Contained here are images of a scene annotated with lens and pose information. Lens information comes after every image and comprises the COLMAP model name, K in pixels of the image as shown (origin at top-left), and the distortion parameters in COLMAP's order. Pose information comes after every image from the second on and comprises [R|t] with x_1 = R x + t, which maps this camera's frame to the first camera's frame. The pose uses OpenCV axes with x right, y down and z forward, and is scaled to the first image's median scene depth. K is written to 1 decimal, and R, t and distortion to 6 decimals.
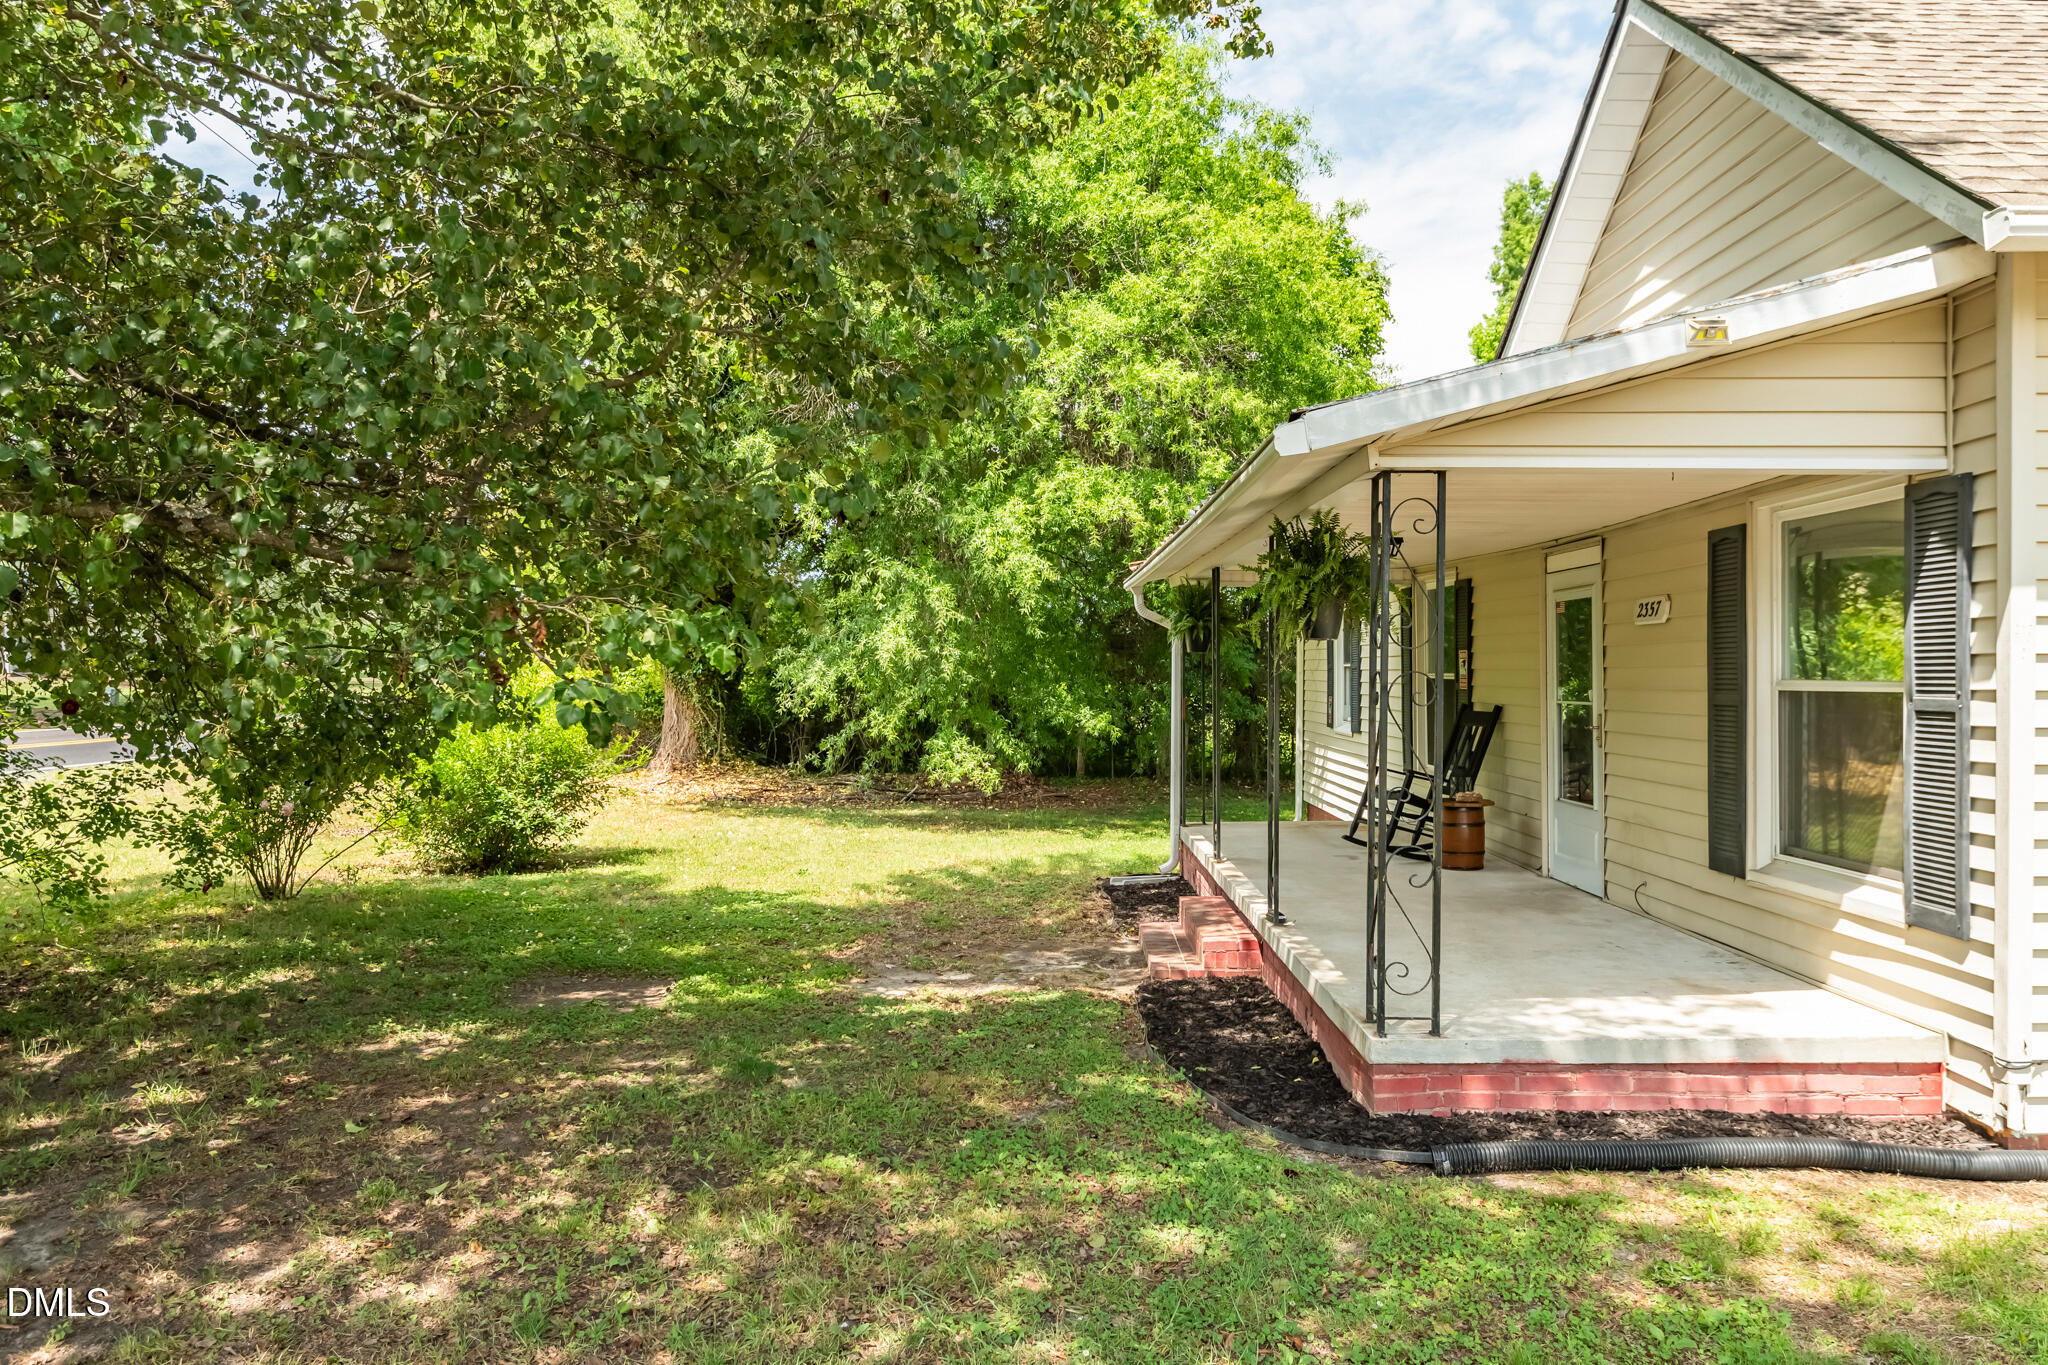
lens RADIAL K [[1388.4, 0, 1016.7], [0, 1388.4, 698.9], [0, 0, 1]] dist [0.011466, -0.000526]
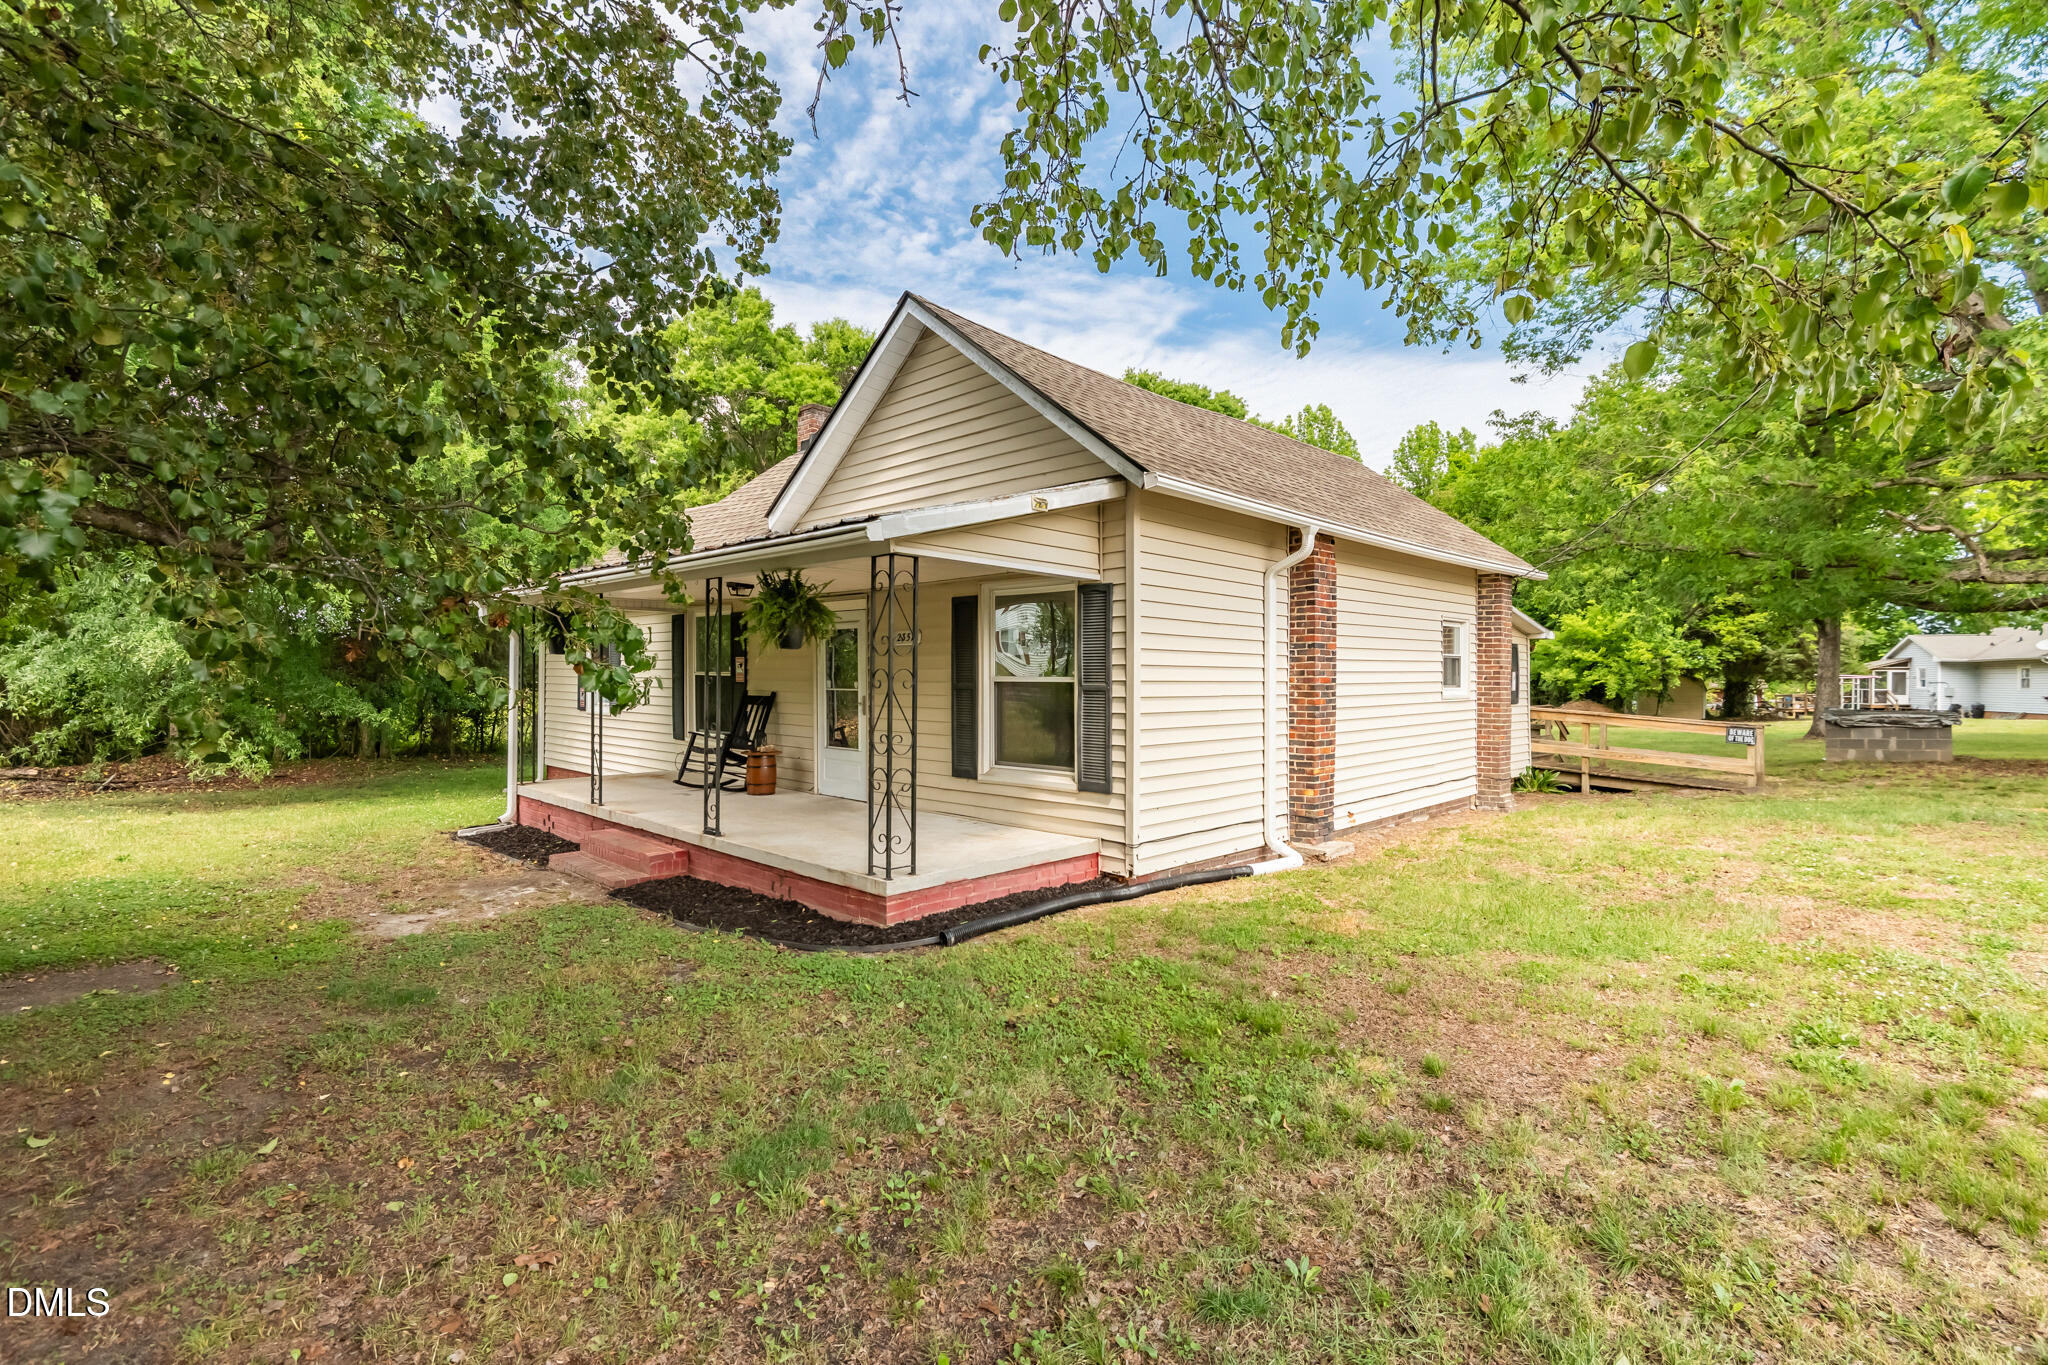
lens RADIAL K [[940.2, 0, 1030.5], [0, 940.2, 677.0], [0, 0, 1]] dist [-0.002646, -0.001502]
pose [[0.685109, 0.005268, 0.728422, -0.466990], [0.005648, 0.999905, -0.012543, 0.005853], [-0.728419, 0.012707, 0.685014, 0.069118]]
